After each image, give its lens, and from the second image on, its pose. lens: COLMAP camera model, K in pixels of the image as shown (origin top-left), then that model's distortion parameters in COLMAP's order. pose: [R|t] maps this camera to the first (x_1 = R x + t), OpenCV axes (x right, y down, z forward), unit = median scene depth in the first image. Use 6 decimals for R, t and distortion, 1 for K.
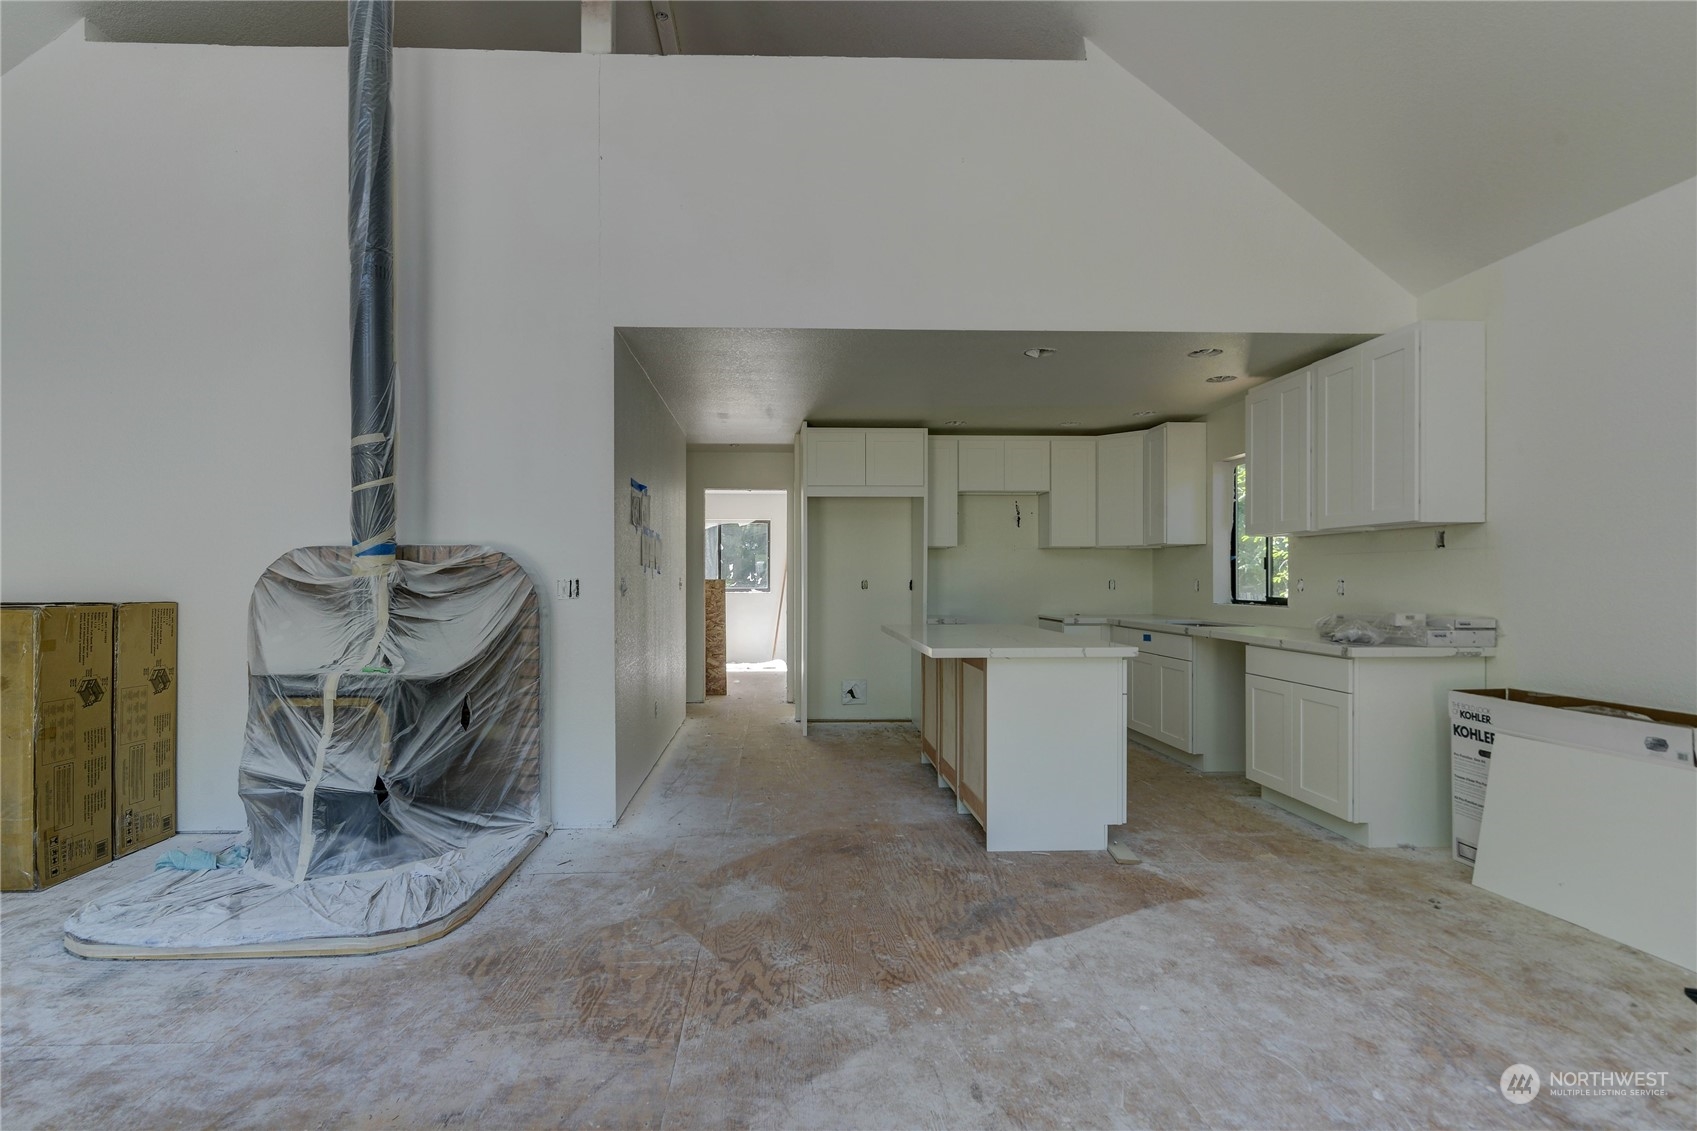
lens RADIAL K [[817.5, 0, 845.4], [0, 817.5, 575.4], [0, 0, 1]] dist [-0.000123, -0.000573]
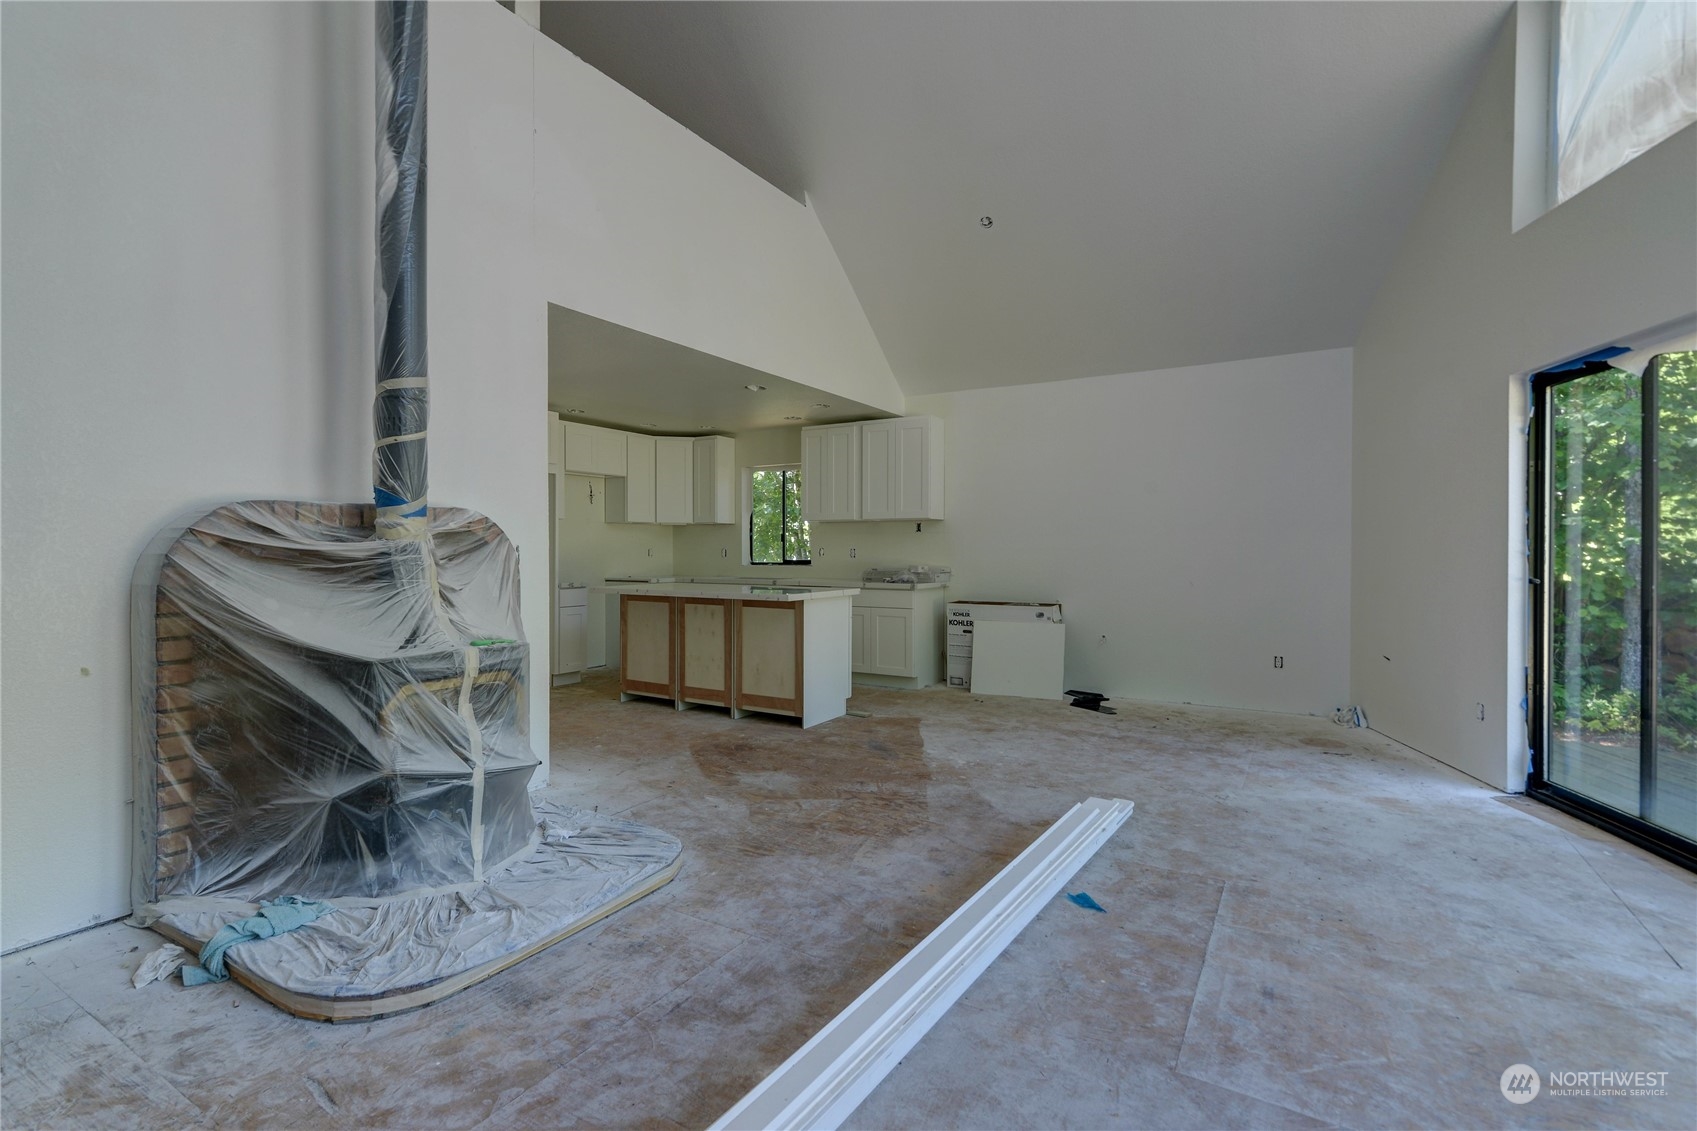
lens RADIAL K [[764.8, 0, 845.6], [0, 764.8, 548.6], [0, 0, 1]] dist [-0.000401, -0.000099]
pose [[0.552271, 0.002662, 0.833660, -1.106214], [-0.005100, 0.999987, 0.000186, 0.007676], [-0.833649, -0.004355, 0.552277, 0.190566]]
